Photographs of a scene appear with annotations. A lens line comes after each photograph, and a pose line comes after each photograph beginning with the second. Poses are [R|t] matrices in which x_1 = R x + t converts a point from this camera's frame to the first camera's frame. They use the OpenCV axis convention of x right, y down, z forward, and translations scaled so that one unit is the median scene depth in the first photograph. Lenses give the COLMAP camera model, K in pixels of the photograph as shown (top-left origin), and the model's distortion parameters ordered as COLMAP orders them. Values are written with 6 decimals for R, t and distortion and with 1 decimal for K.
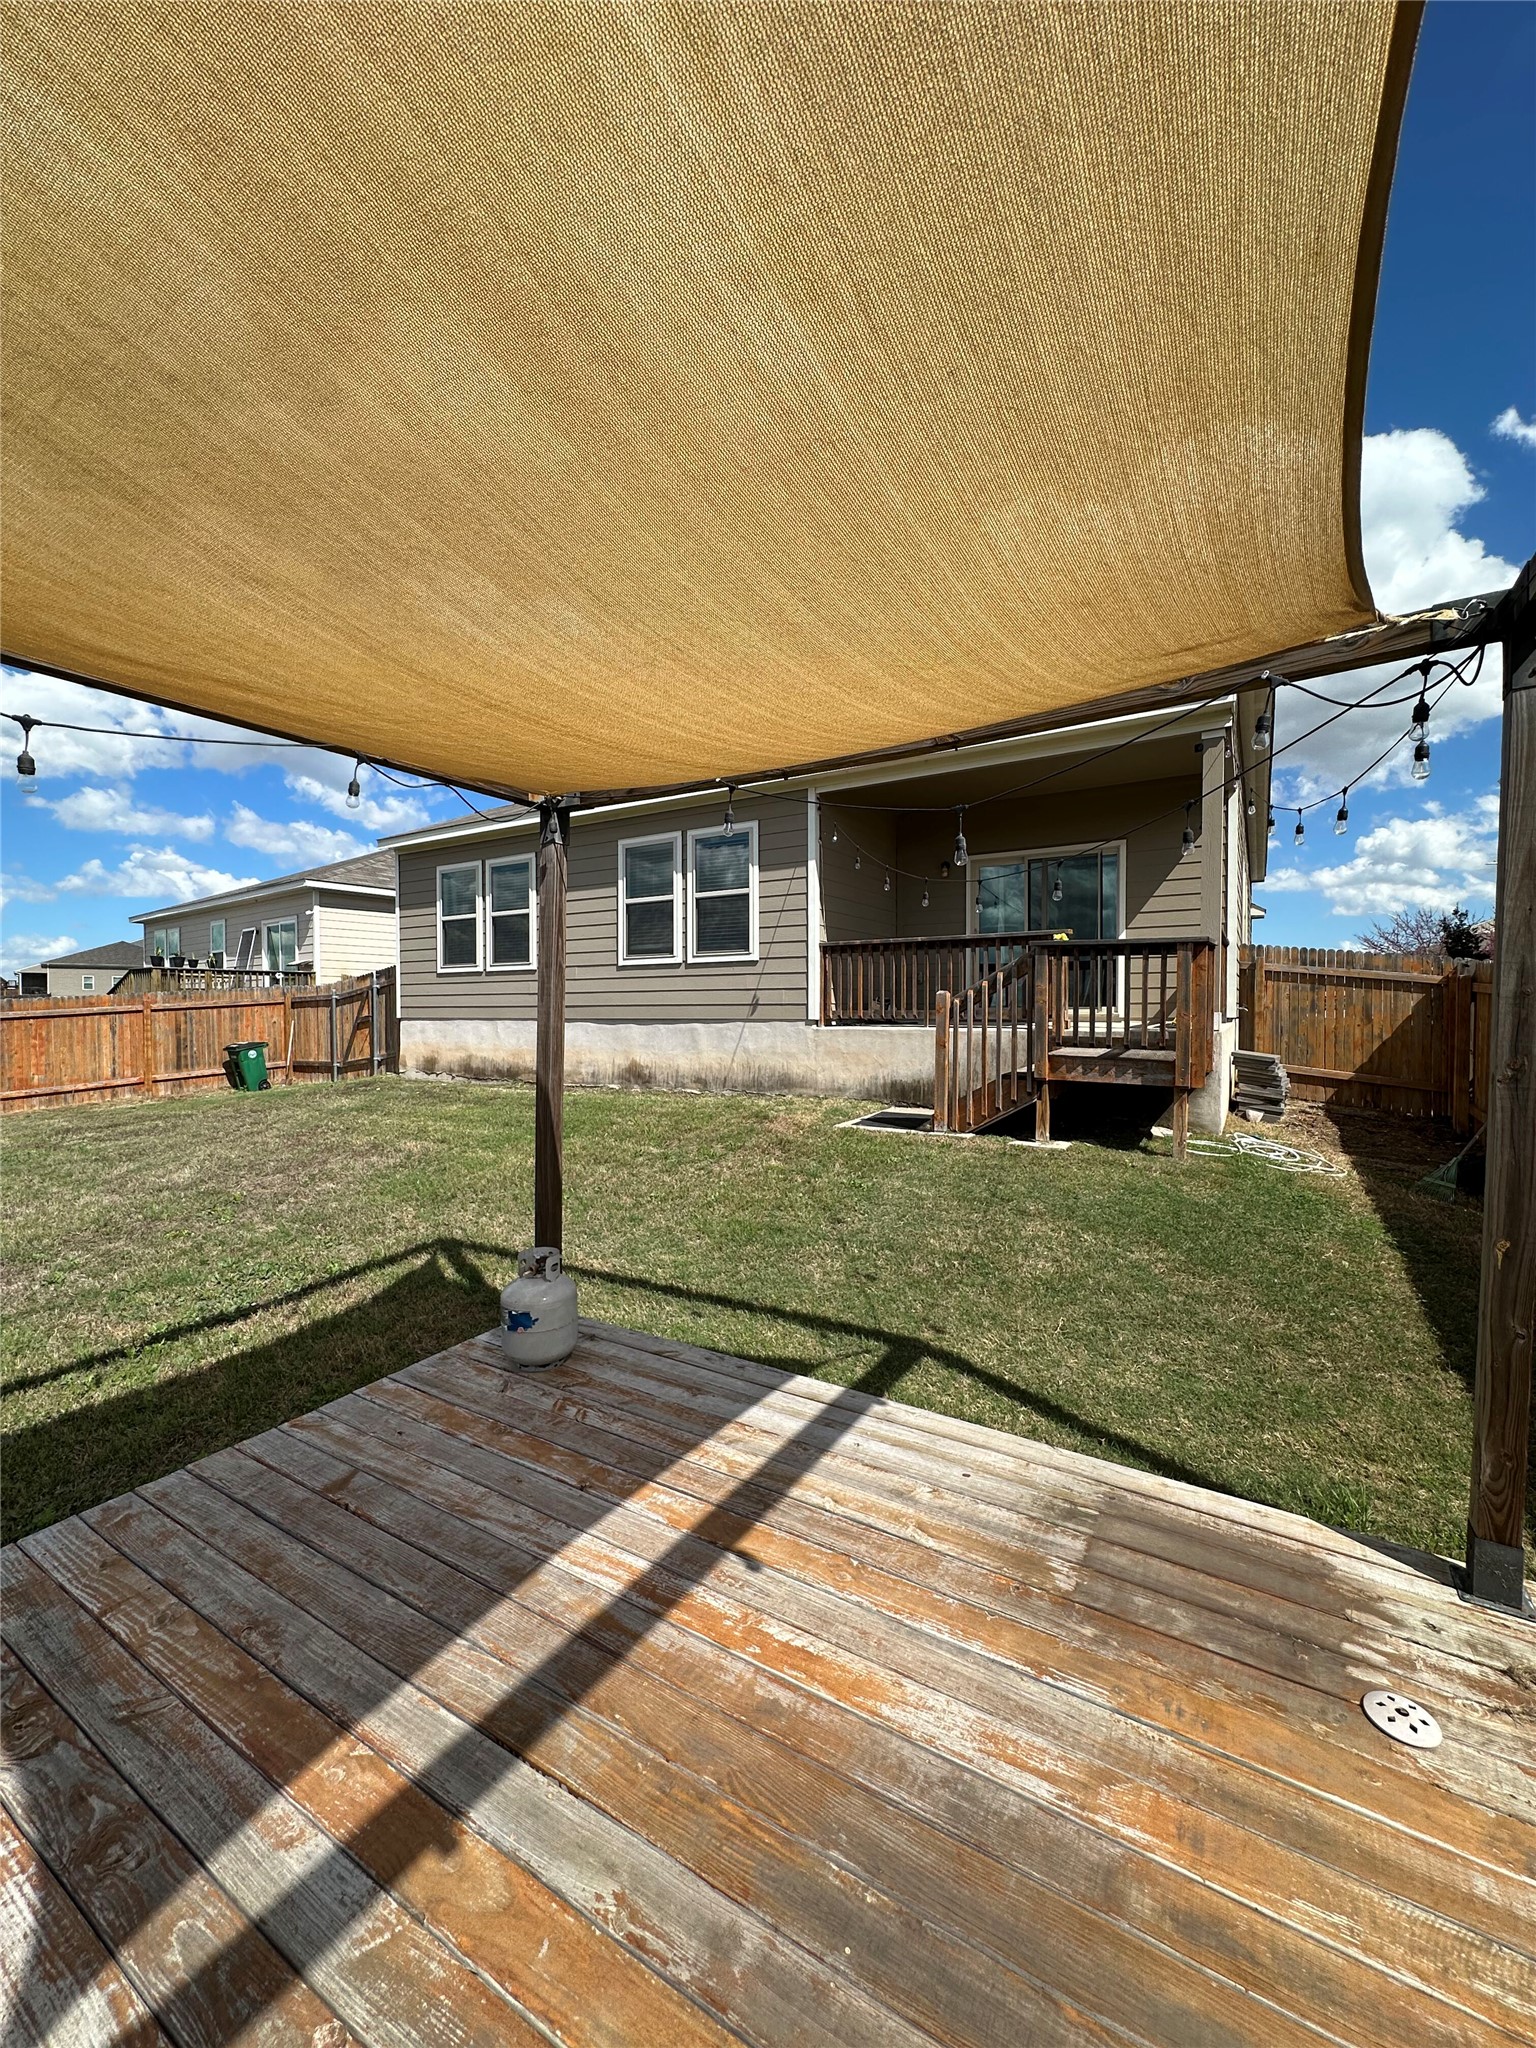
lens RADIAL K [[824.5, 0, 761.1], [0, 824.5, 1018.5], [0, 0, 1]] dist [-0.002180, -0.000439]
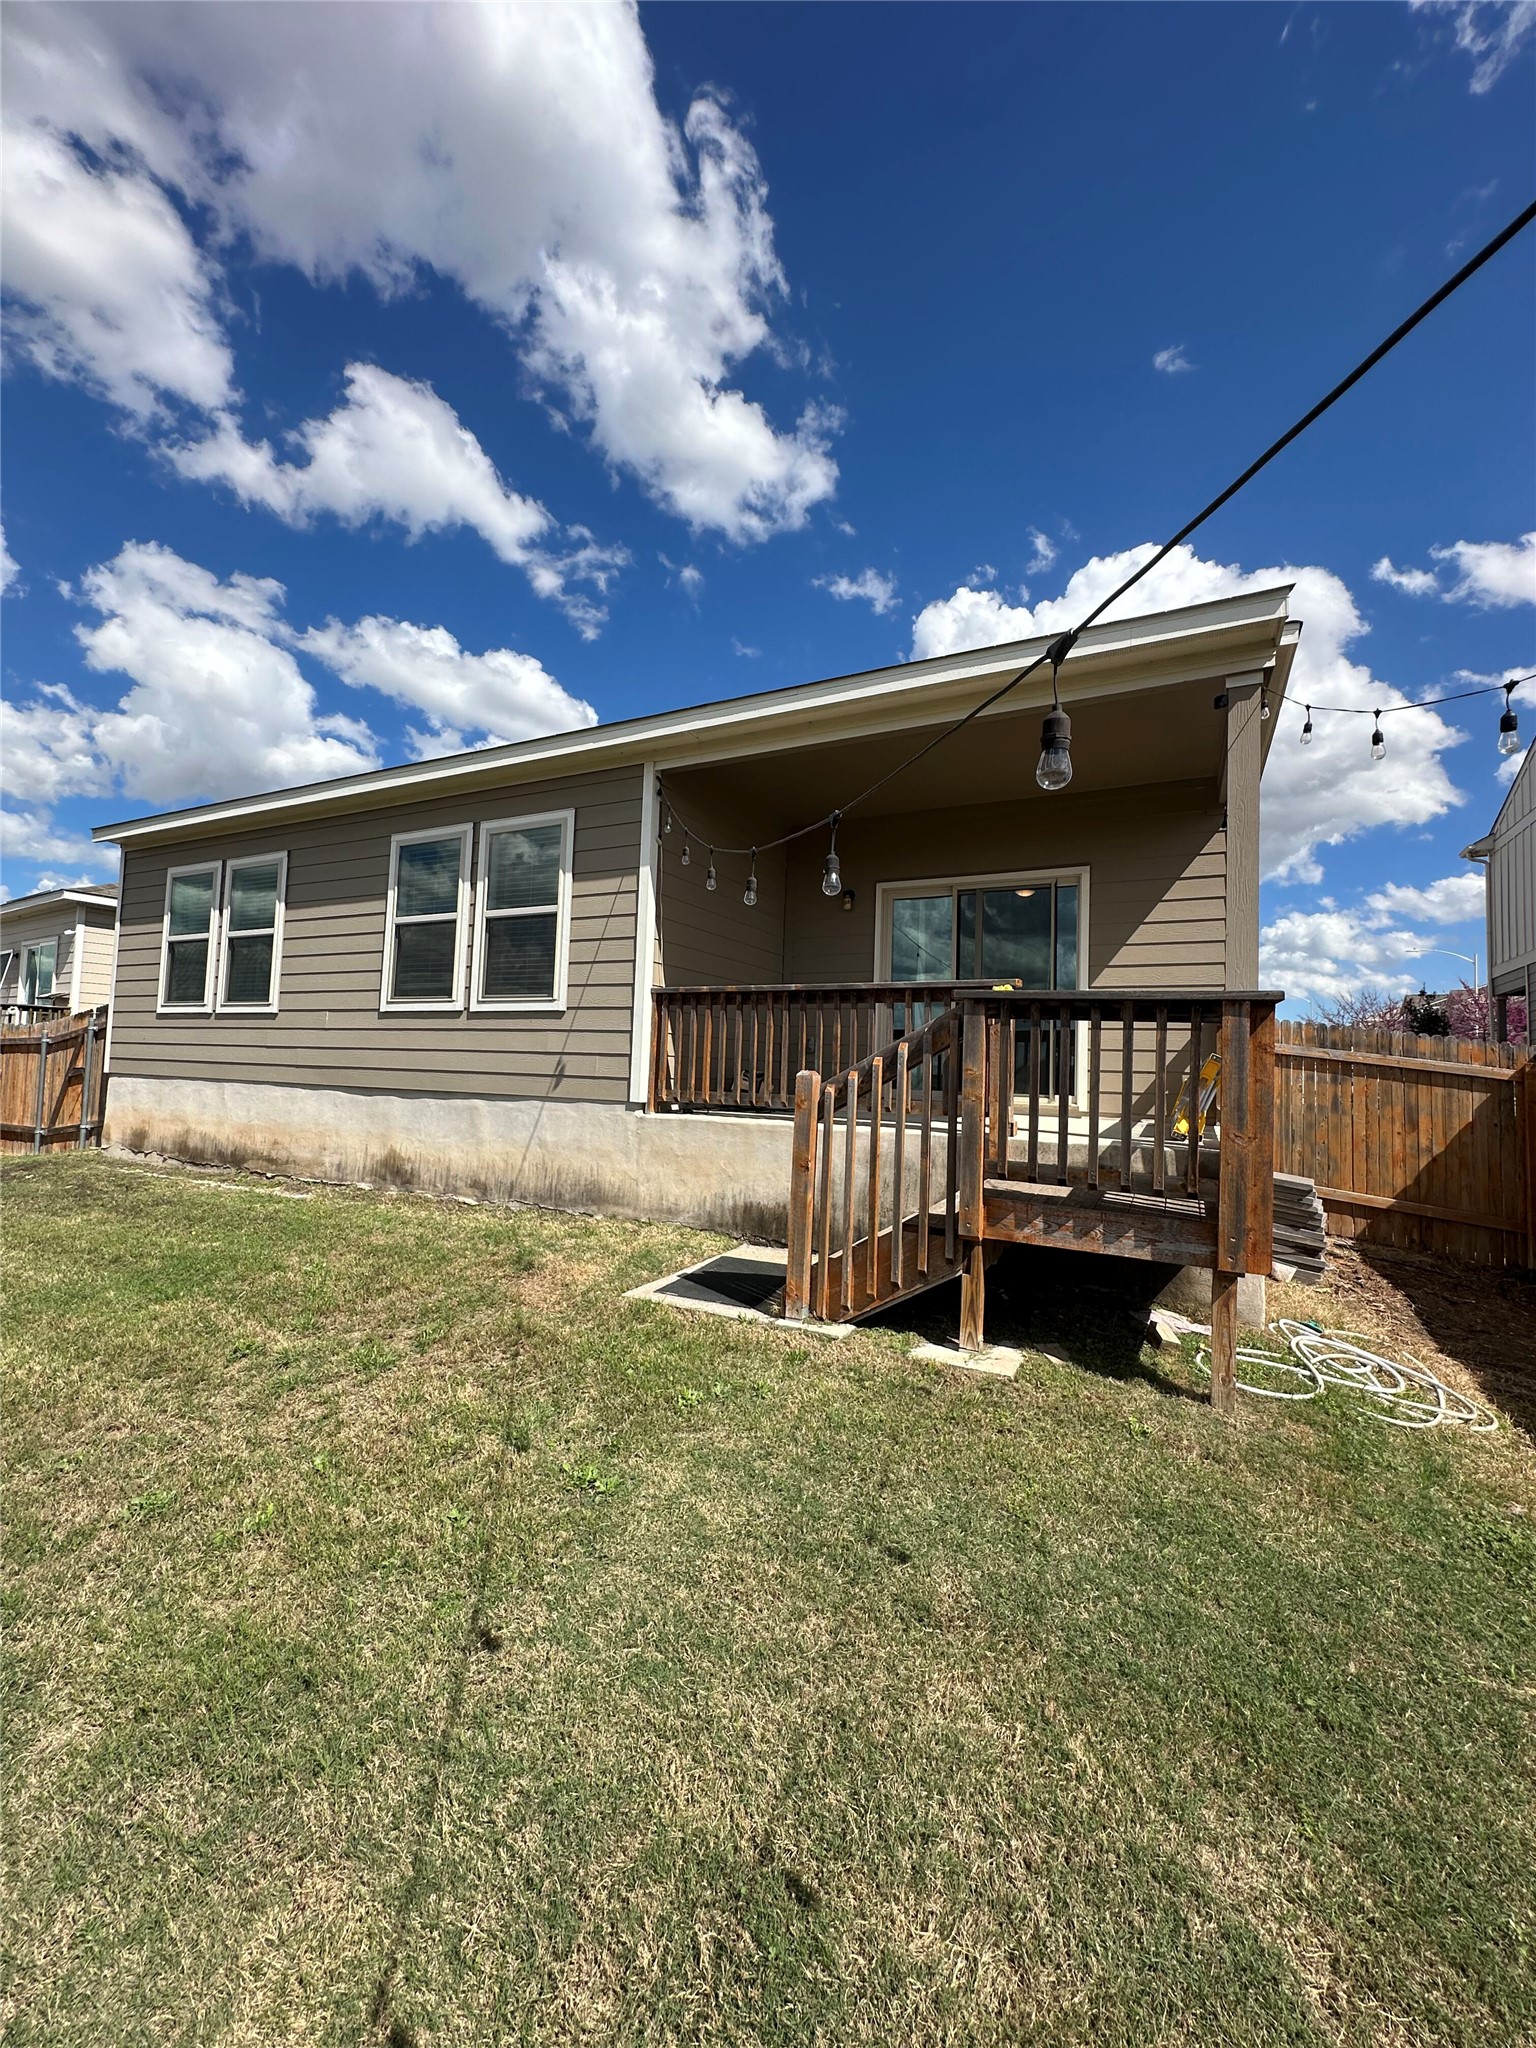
lens RADIAL K [[824.5, 0, 761.1], [0, 824.5, 1018.5], [0, 0, 1]] dist [-0.002180, -0.000439]
pose [[0.996366, 0.039765, 0.075328, 0.107365], [-0.034181, 0.996671, -0.074018, -0.019715], [-0.078021, 0.071174, 0.994408, 0.317812]]
